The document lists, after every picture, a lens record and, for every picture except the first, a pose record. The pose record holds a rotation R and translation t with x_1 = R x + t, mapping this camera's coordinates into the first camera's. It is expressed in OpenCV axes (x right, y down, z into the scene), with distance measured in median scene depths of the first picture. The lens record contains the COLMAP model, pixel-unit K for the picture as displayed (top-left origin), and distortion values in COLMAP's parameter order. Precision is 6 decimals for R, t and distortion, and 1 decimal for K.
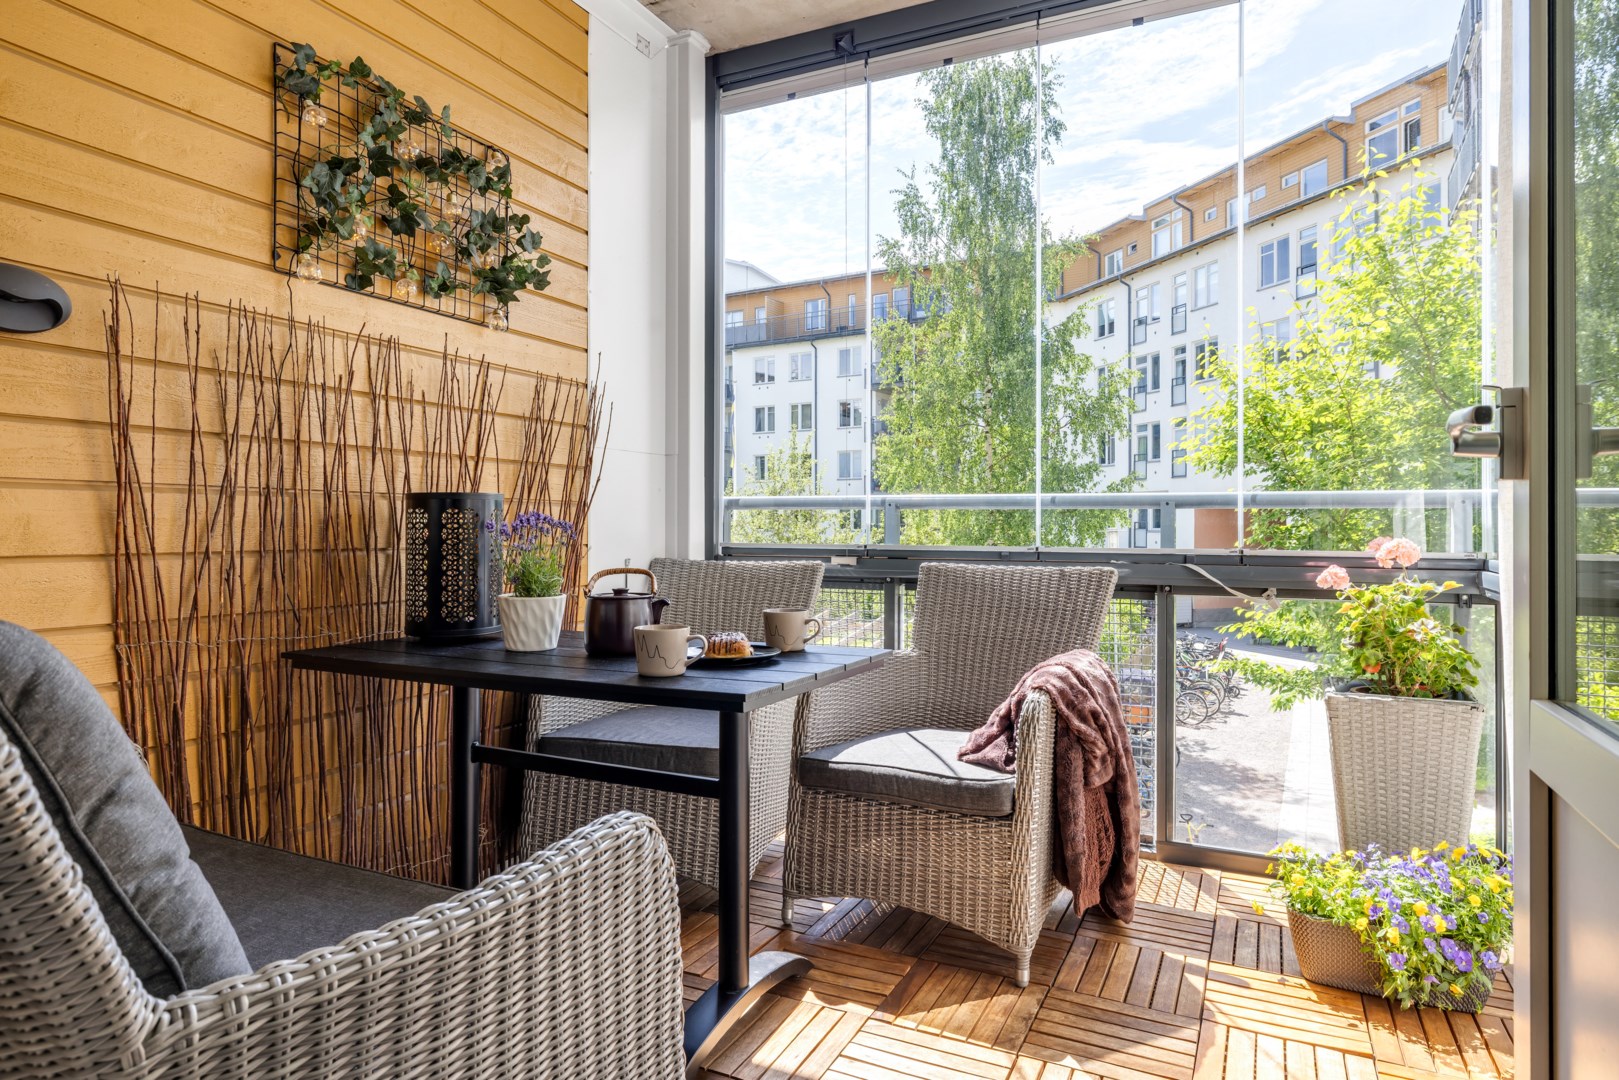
lens RADIAL K [[945.0, 0, 810.2], [0, 945.0, 514.1], [0, 0, 1]] dist [-0.001804, -0.001978]
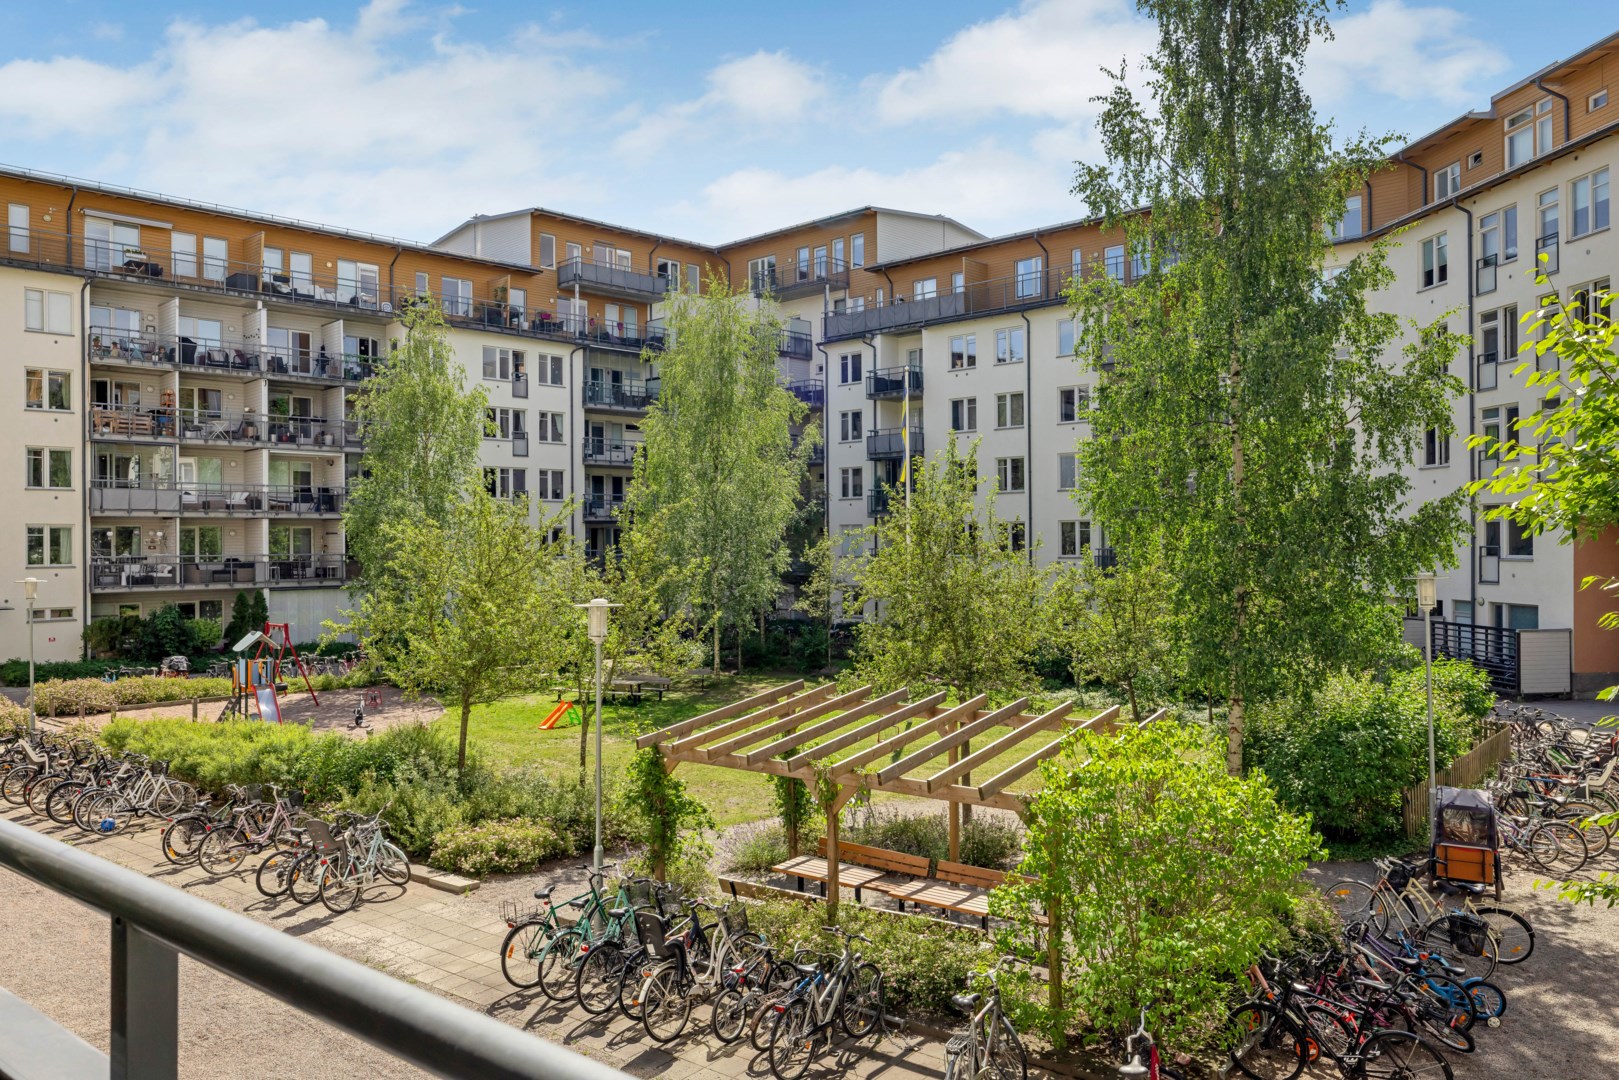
lens RADIAL K [[1143.1, 0, 800.5], [0, 1143.1, 534.6], [0, 0, 1]] dist [-0.009969, 0.003291]
pose [[0.976462, -0.008423, -0.215524, 0.052464], [0.009993, 0.999931, 0.006195, -0.018347], [0.215457, -0.008203, 0.976479, 0.100087]]
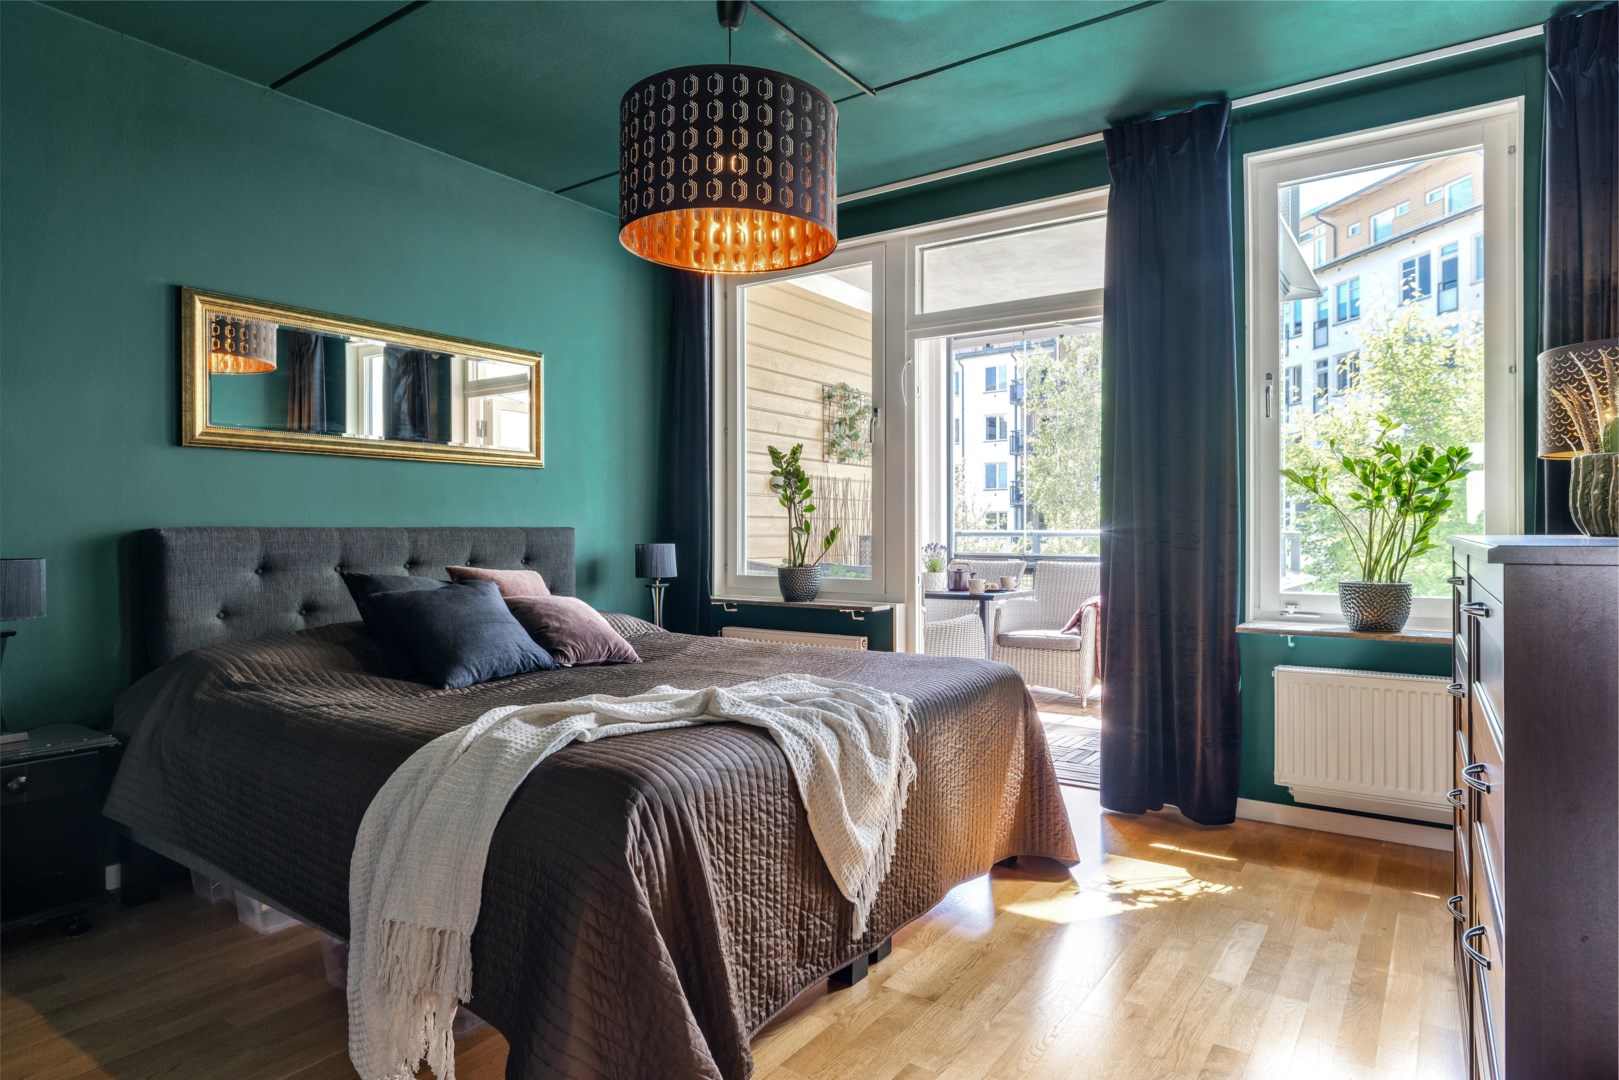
lens RADIAL K [[945.0, 0, 811.1], [0, 945.0, 531.4], [0, 0, 1]] dist [-0.001804, -0.001978]
pose [[0.989044, -0.002152, -0.147608, -0.014378], [0.003865, 0.999928, 0.011320, -0.006111], [0.147573, -0.011766, 0.988981, -0.168545]]
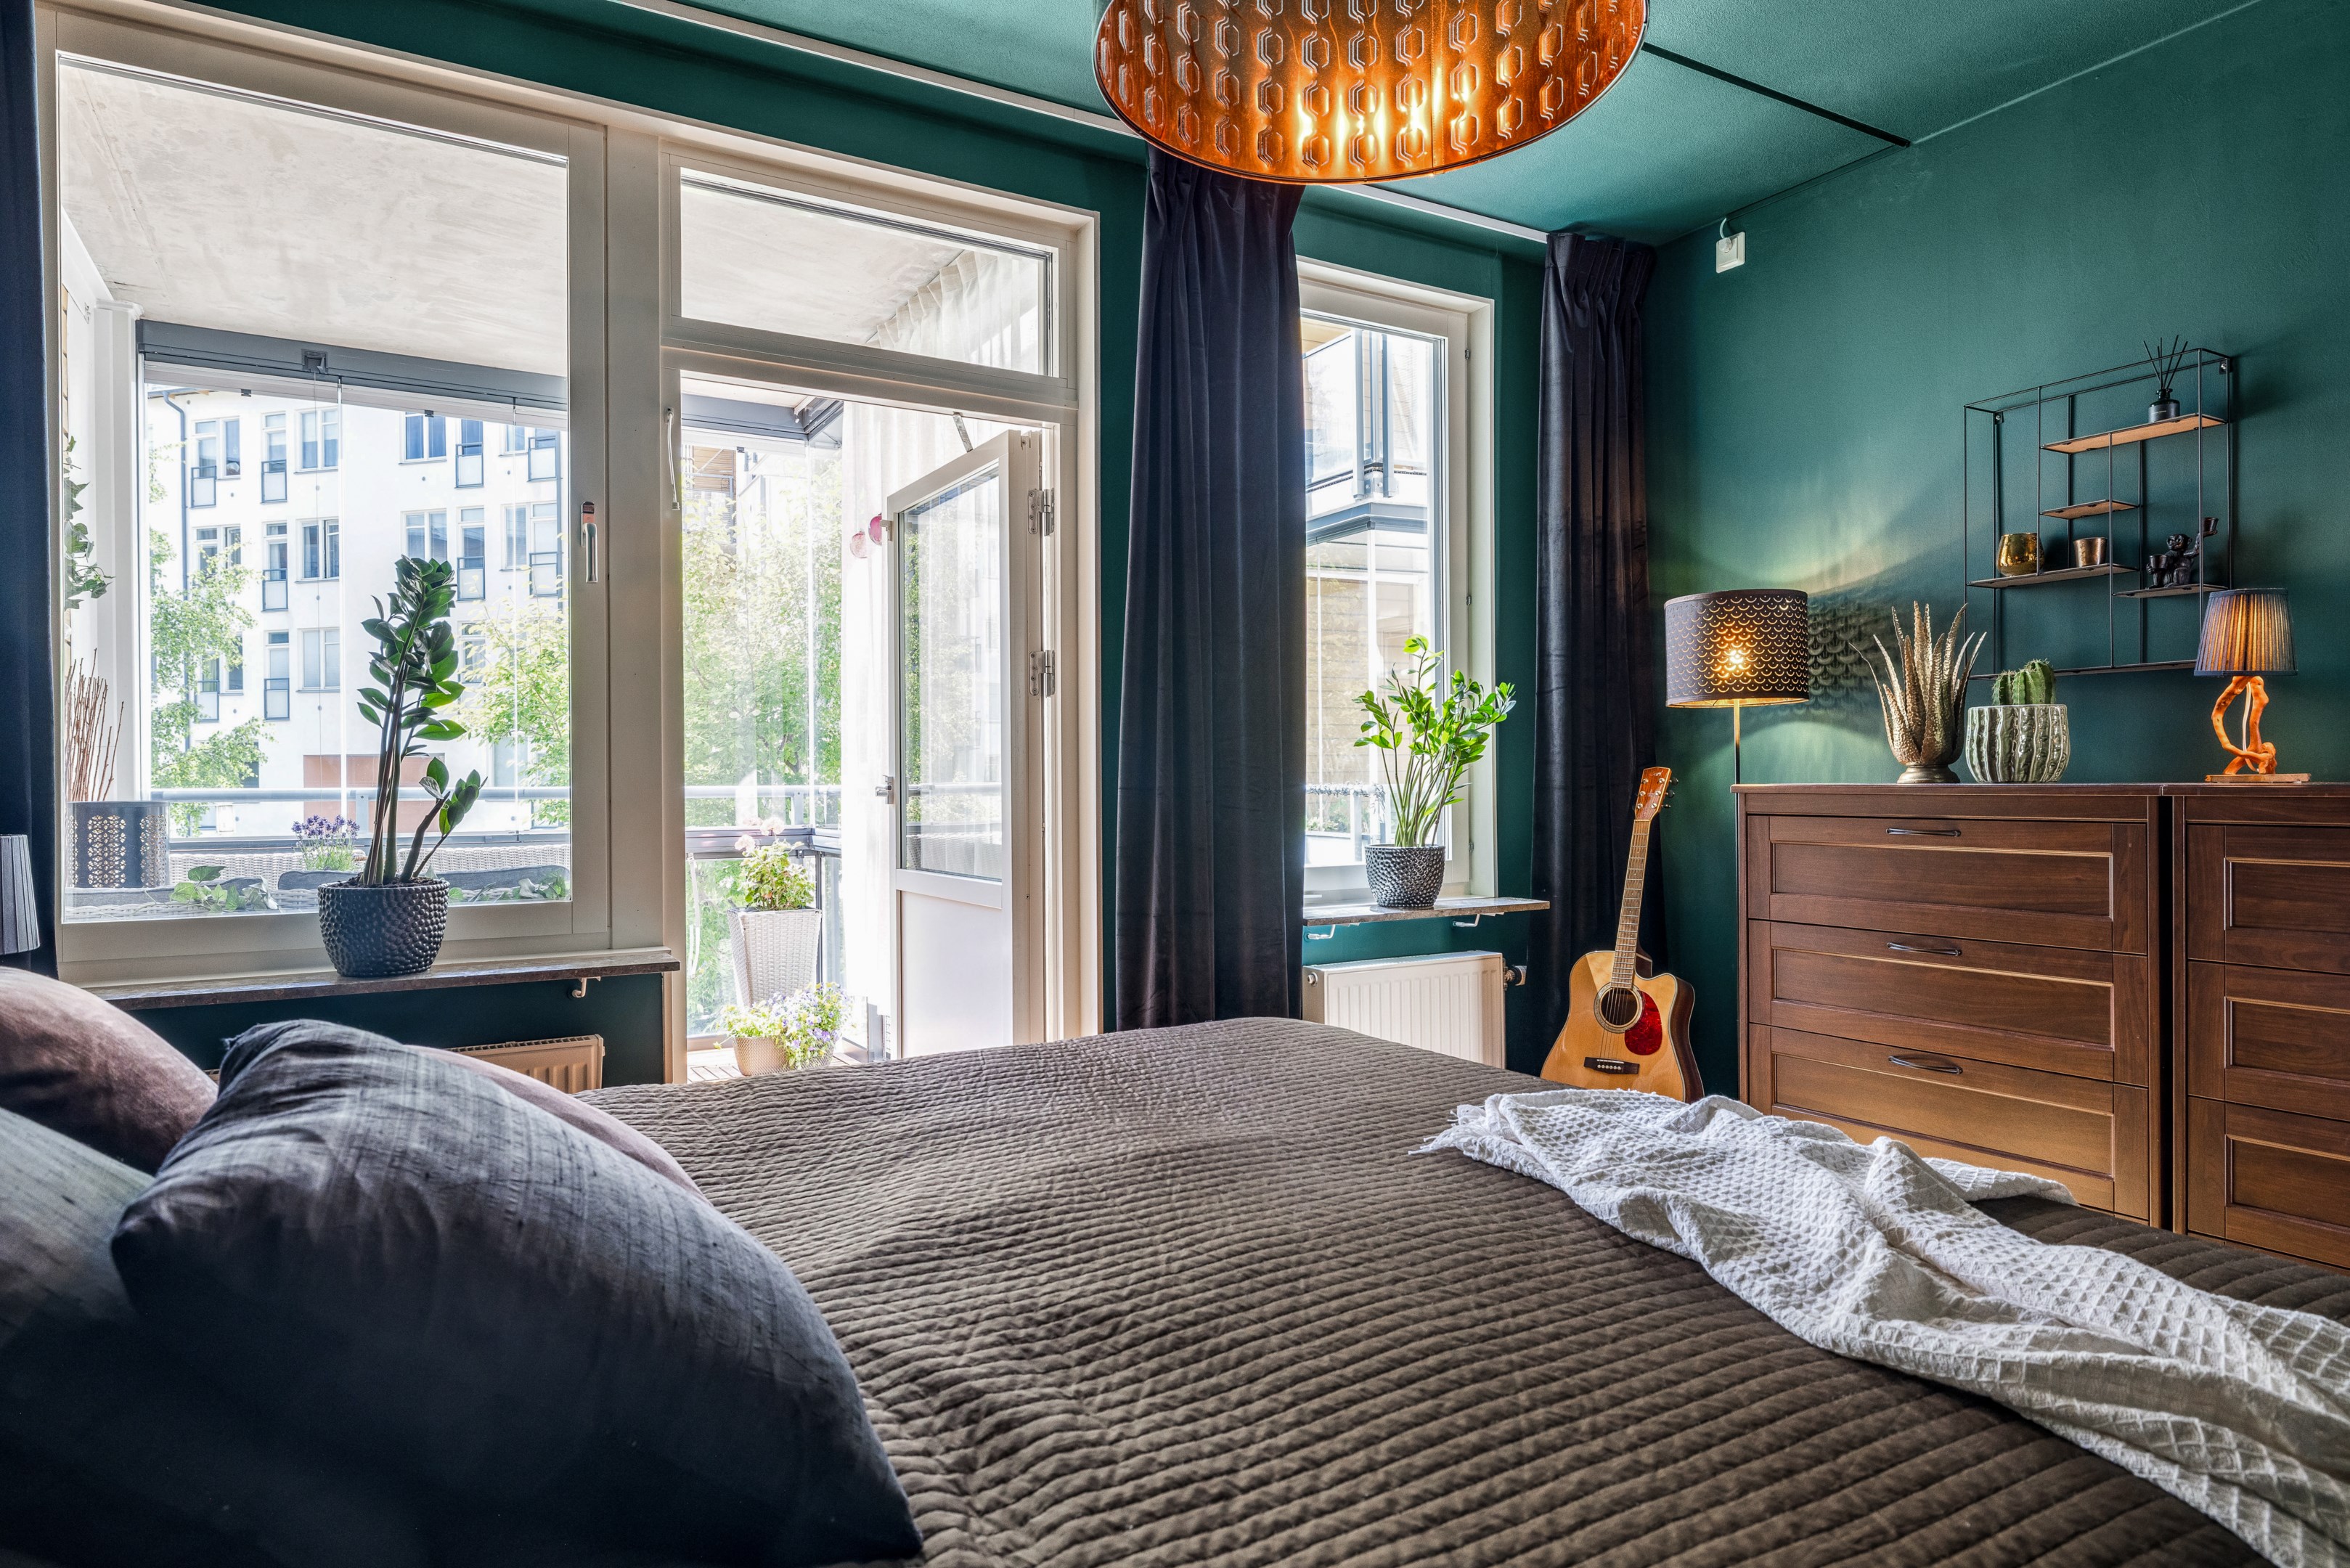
lens RADIAL K [[1371.6, 0, 1174.1], [0, 1371.6, 791.7], [0, 0, 1]] dist [-0.001804, -0.001978]
pose [[0.553673, -0.010555, 0.832667, -0.097876], [-0.001632, 0.999904, 0.013760, -0.005327], [-0.832733, -0.008978, 0.553602, -0.090211]]
